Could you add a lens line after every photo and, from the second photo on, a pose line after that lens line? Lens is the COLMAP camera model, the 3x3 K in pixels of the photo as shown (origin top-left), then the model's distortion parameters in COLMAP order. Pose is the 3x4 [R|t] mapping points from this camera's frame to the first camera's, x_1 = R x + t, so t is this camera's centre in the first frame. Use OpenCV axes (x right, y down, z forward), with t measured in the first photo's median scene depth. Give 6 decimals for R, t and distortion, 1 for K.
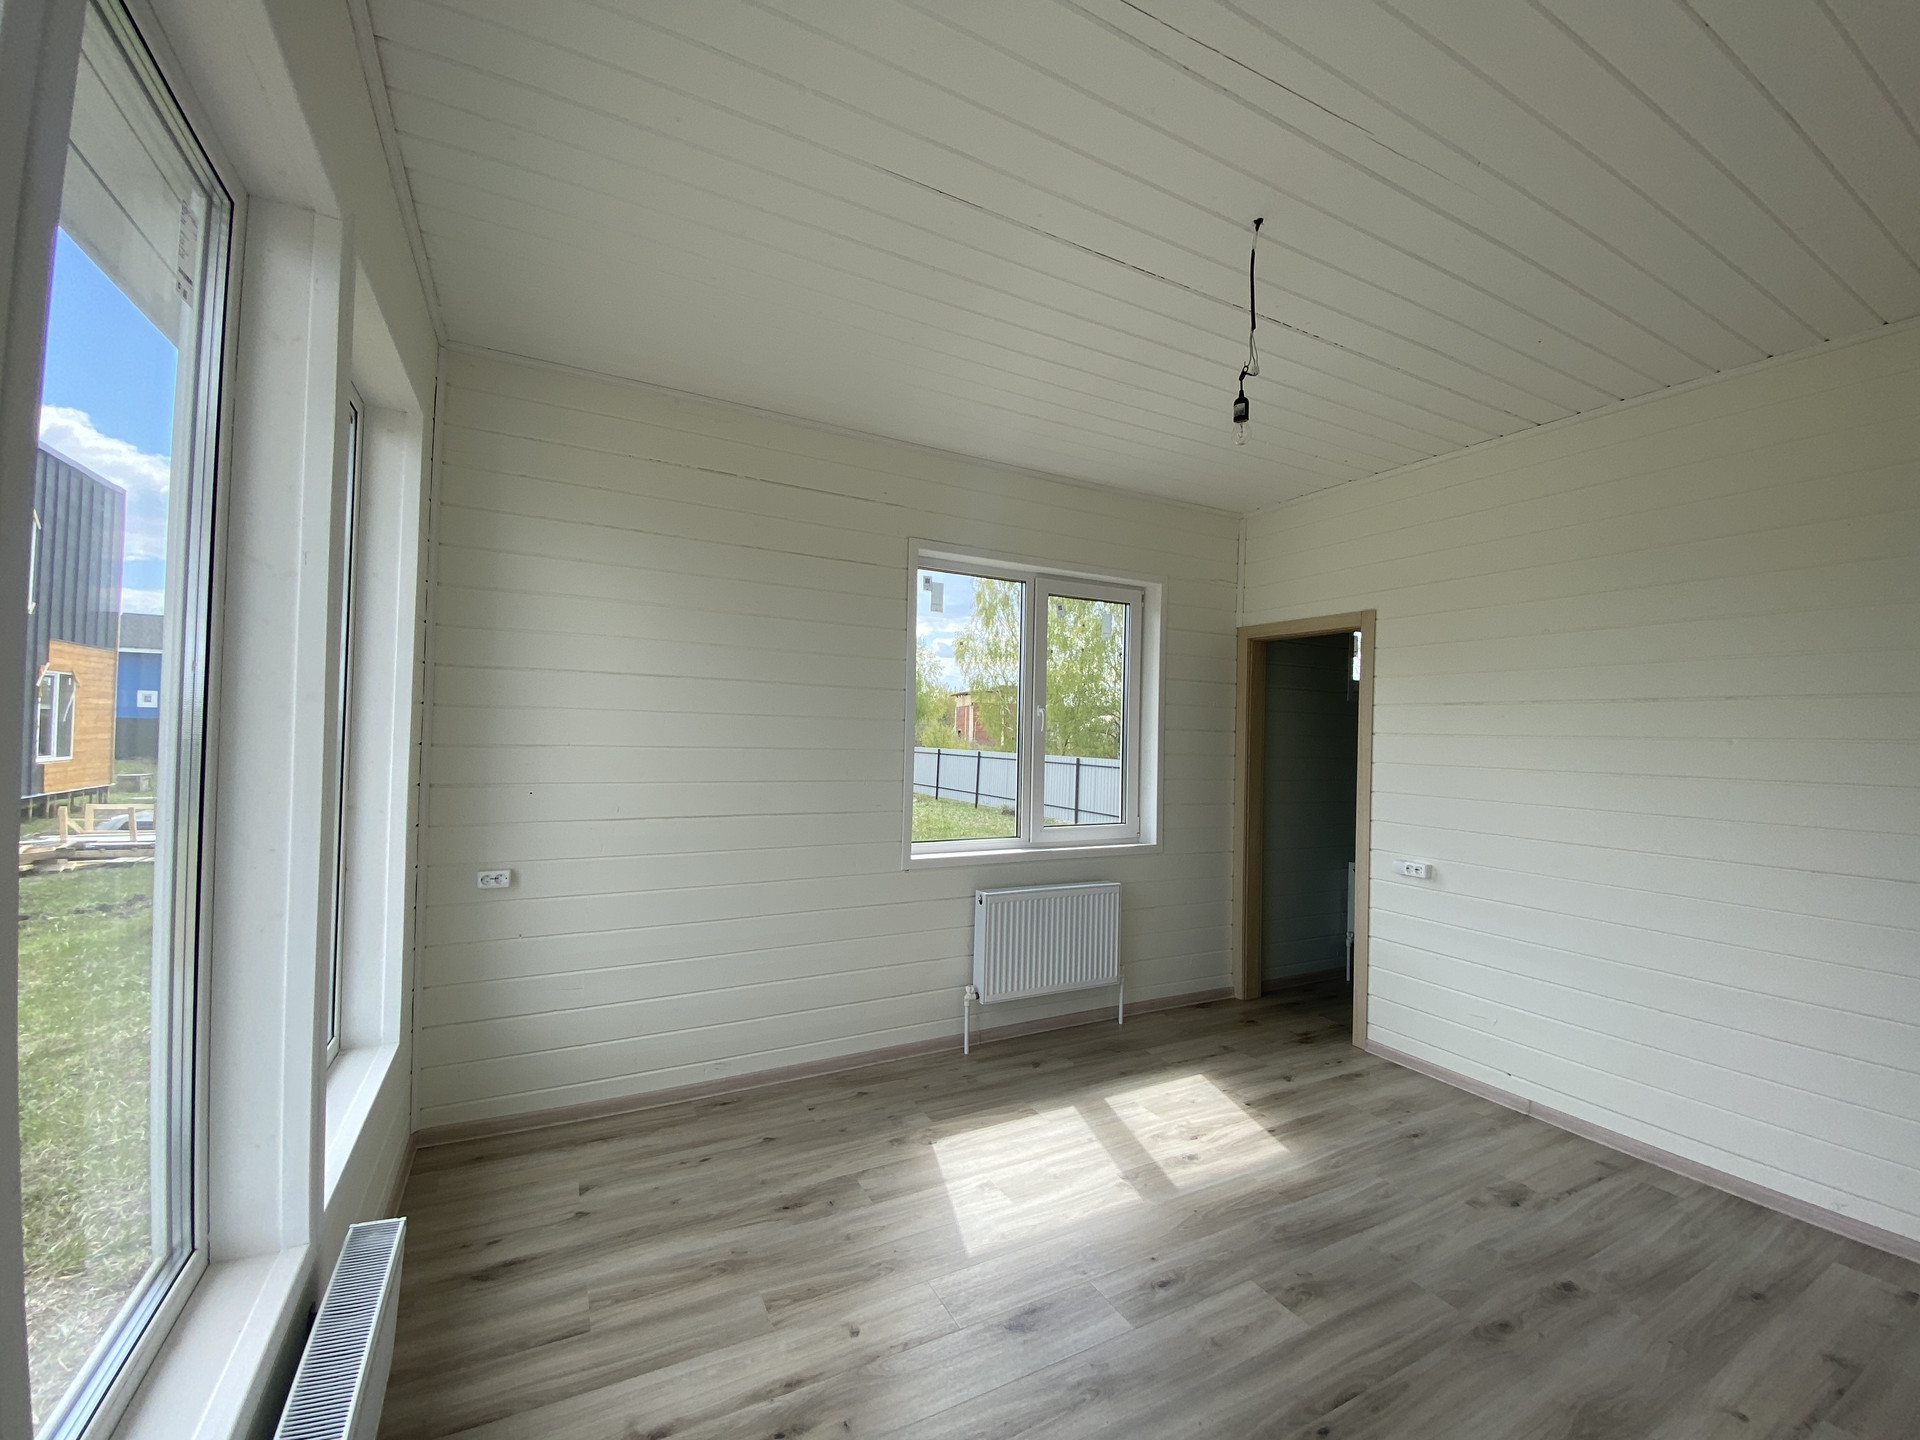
lens RADIAL K [[780.4, 0, 966.9], [0, 780.4, 715.0], [0, 0, 1]] dist [0.010047, -0.013955]
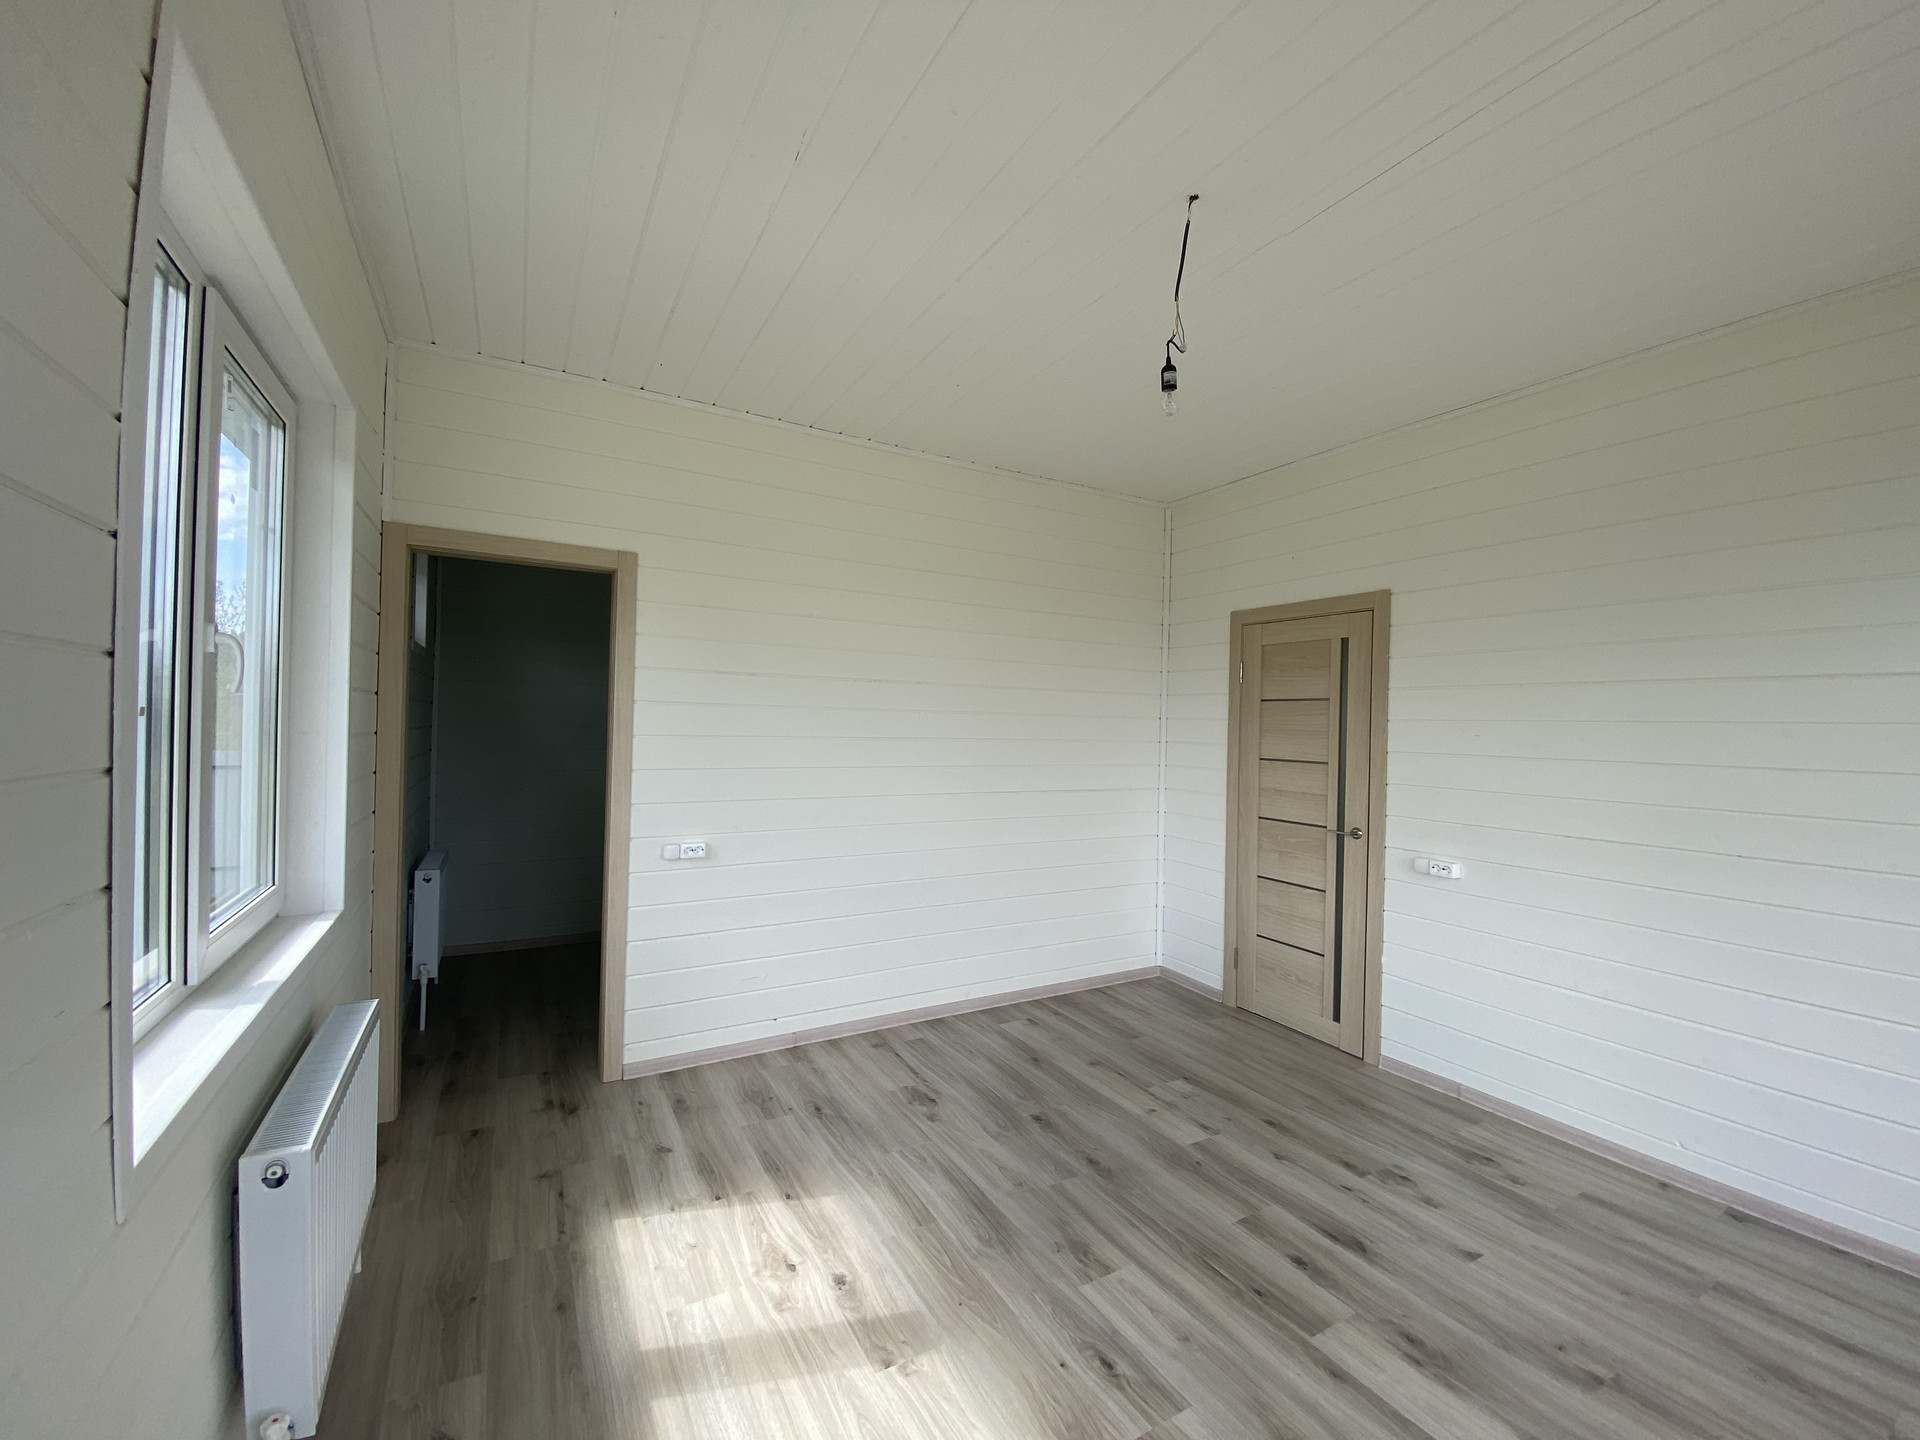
lens RADIAL K [[780.4, 0, 938.2], [0, 780.4, 713.6], [0, 0, 1]] dist [0.010047, -0.013955]
pose [[-0.005571, -0.020522, 0.999774, -0.440369], [-0.041753, 0.998922, 0.020272, 0.005188], [-0.999112, -0.041631, -0.006422, 0.916423]]
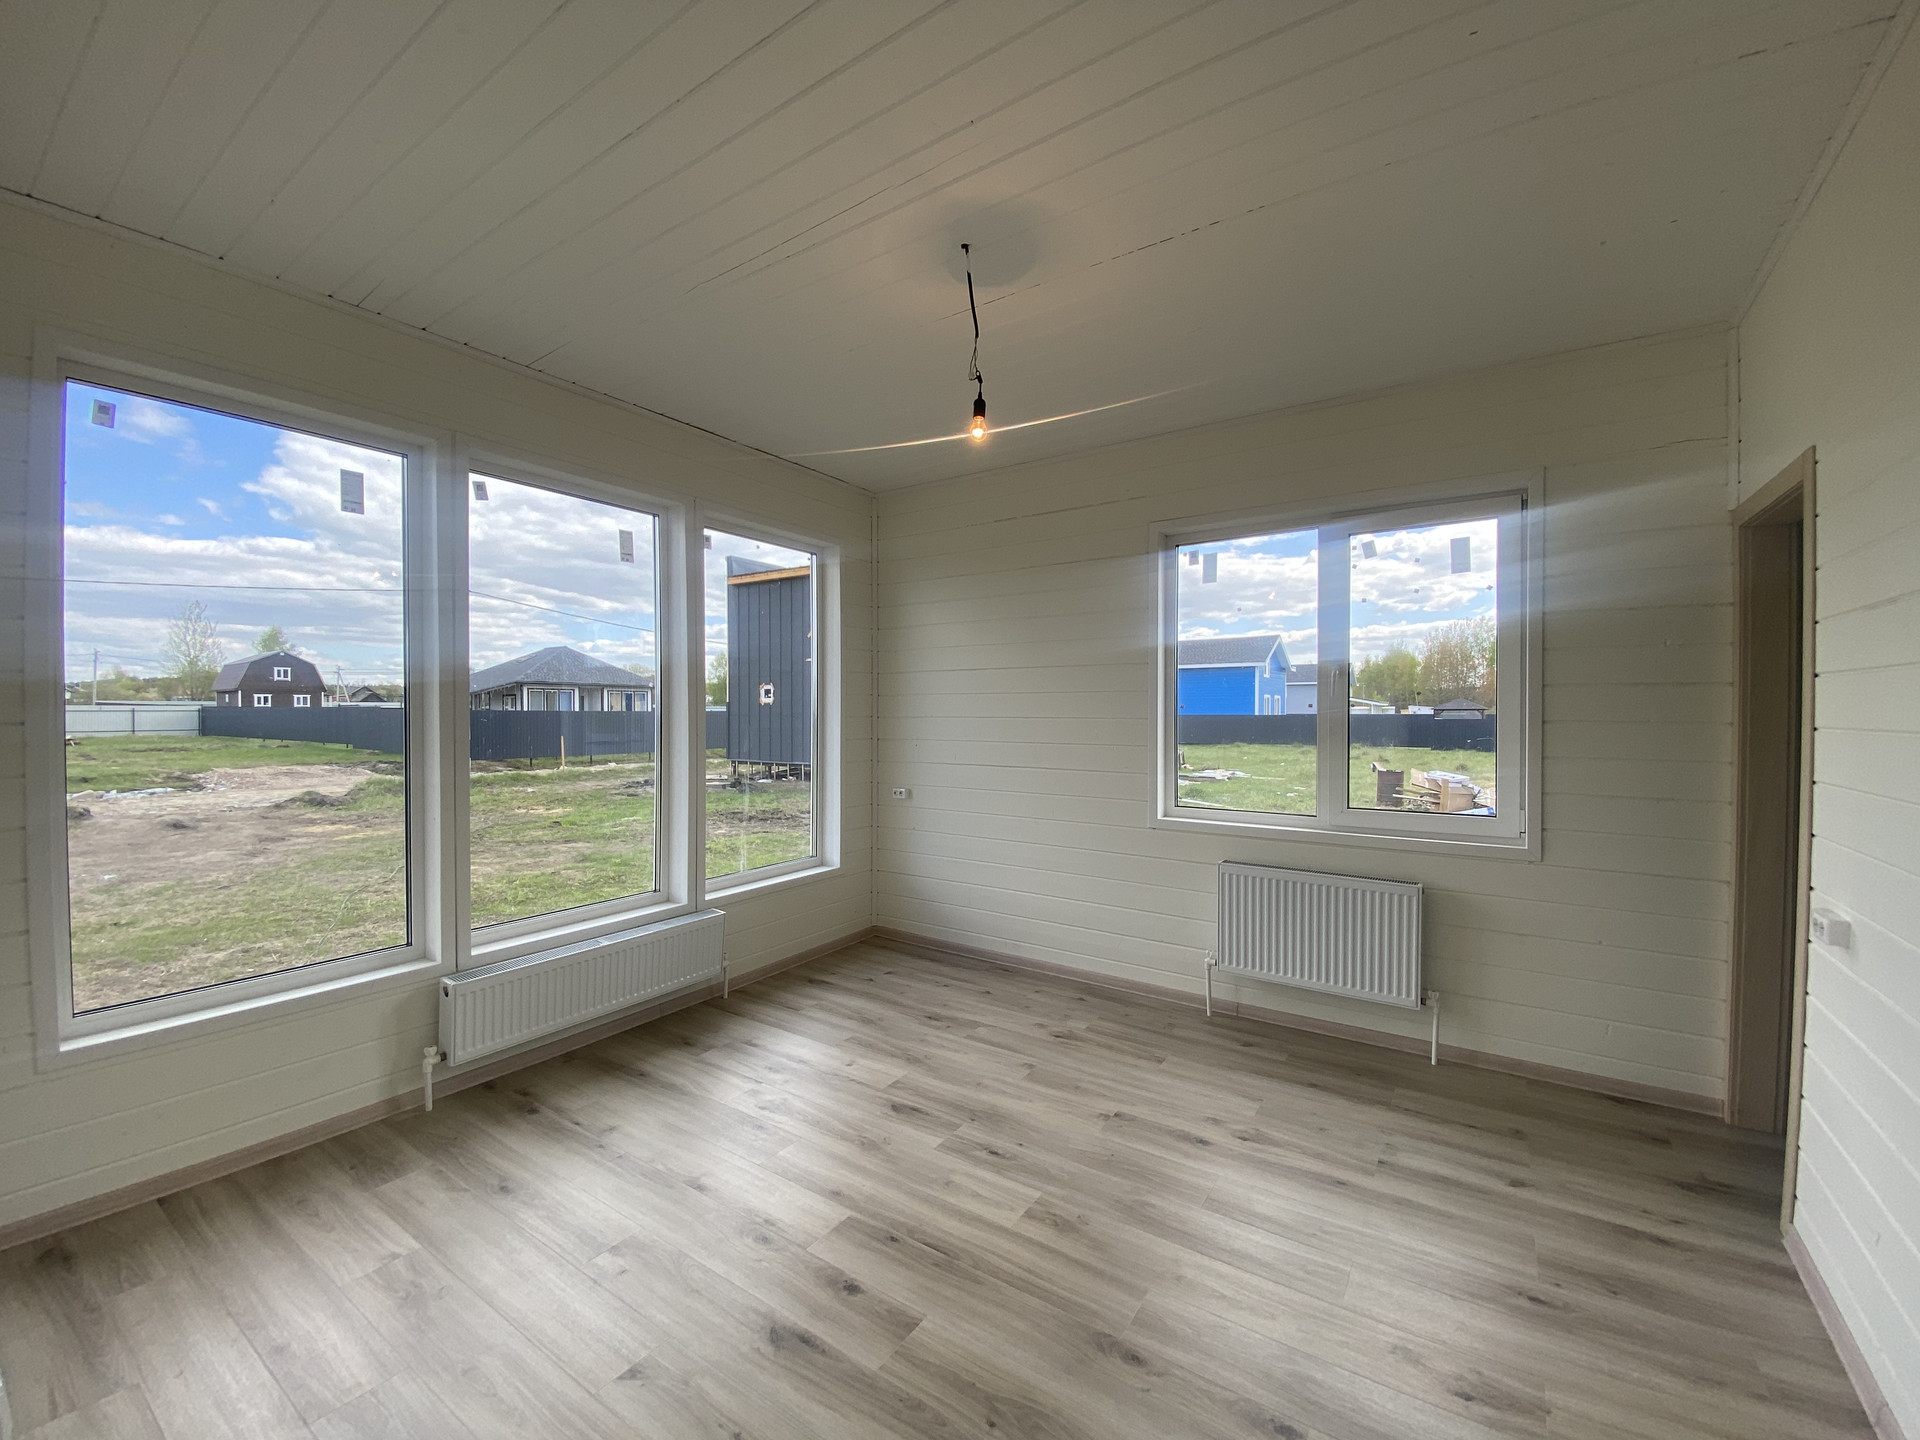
lens RADIAL K [[780.4, 0, 951.5], [0, 780.4, 714.3], [0, 0, 1]] dist [0.010047, -0.013955]
pose [[0.460604, -0.019904, -0.887382, 0.971085], [0.027404, 0.999591, -0.008196, 0.052794], [0.887182, -0.020543, 0.460961, 0.306610]]
